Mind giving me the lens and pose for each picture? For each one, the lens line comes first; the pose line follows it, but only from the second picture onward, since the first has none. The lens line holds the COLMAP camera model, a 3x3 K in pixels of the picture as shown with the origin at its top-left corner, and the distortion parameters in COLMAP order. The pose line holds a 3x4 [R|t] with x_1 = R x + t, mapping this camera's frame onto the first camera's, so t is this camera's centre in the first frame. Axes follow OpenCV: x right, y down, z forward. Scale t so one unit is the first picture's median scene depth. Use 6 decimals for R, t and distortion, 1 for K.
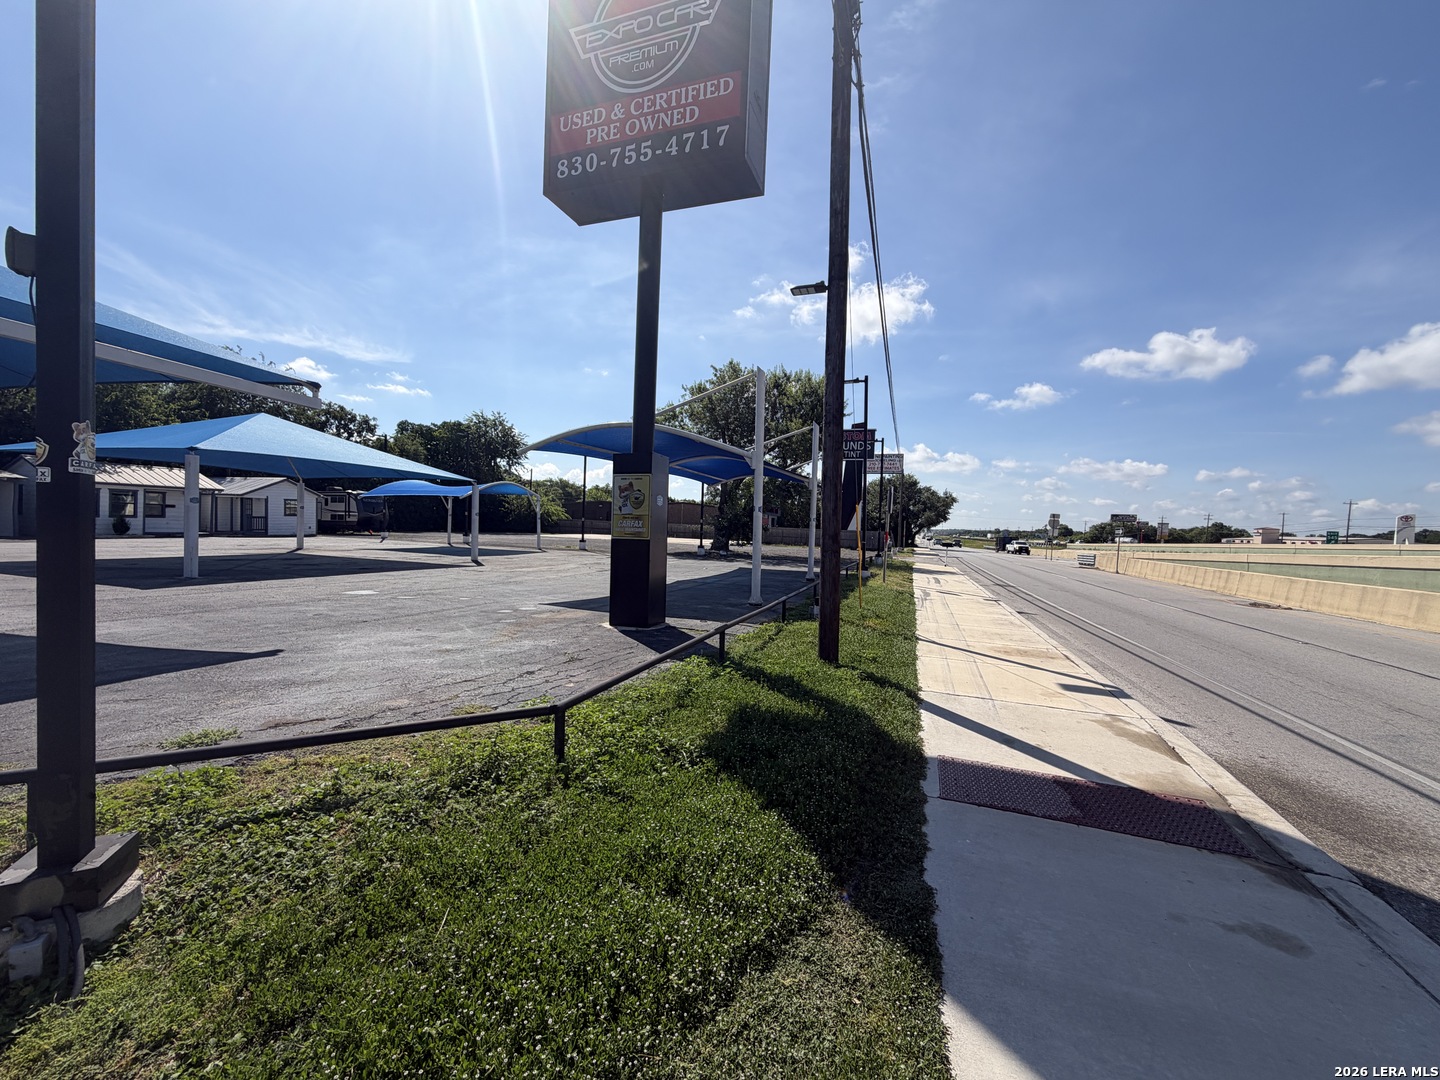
lens RADIAL K [[571.7, 0, 715.0], [0, 571.7, 539.5], [0, 0, 1]] dist [-0.002564, 0.000365]
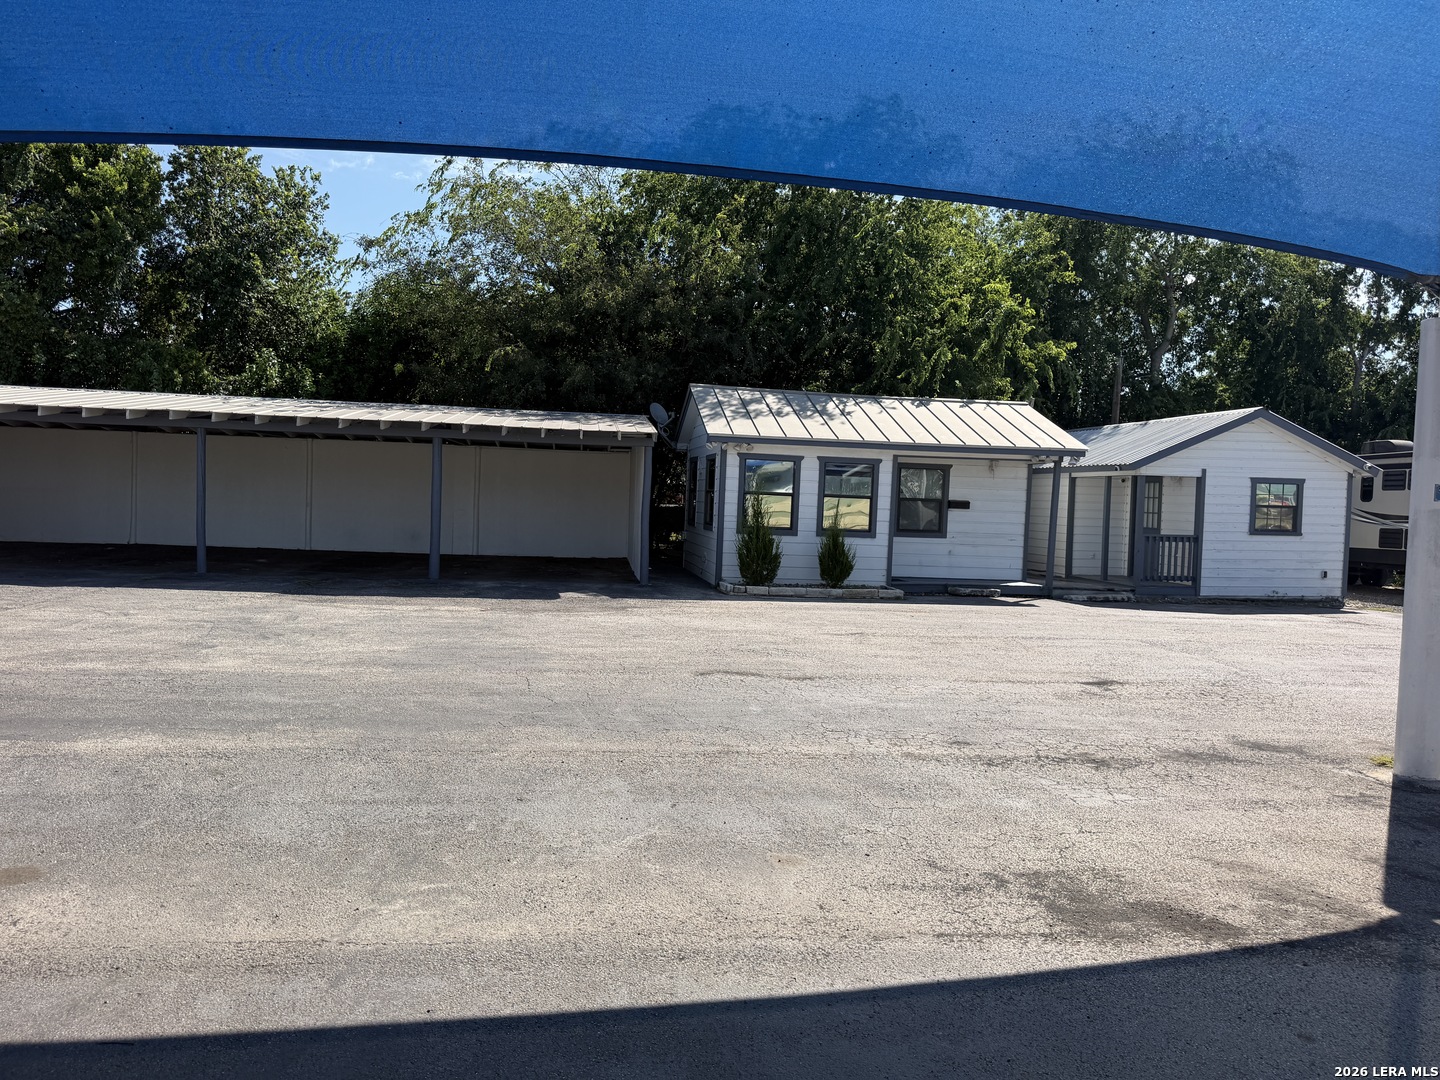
lens RADIAL K [[991.6, 0, 722.2], [0, 991.6, 526.0], [0, 0, 1]] dist [0.059954, -0.002888]
pose [[0.460603, 0.015662, -0.887468, -0.834028], [-0.045578, 0.998943, -0.006026, -0.060756], [0.886435, 0.043225, 0.460830, 1.029308]]
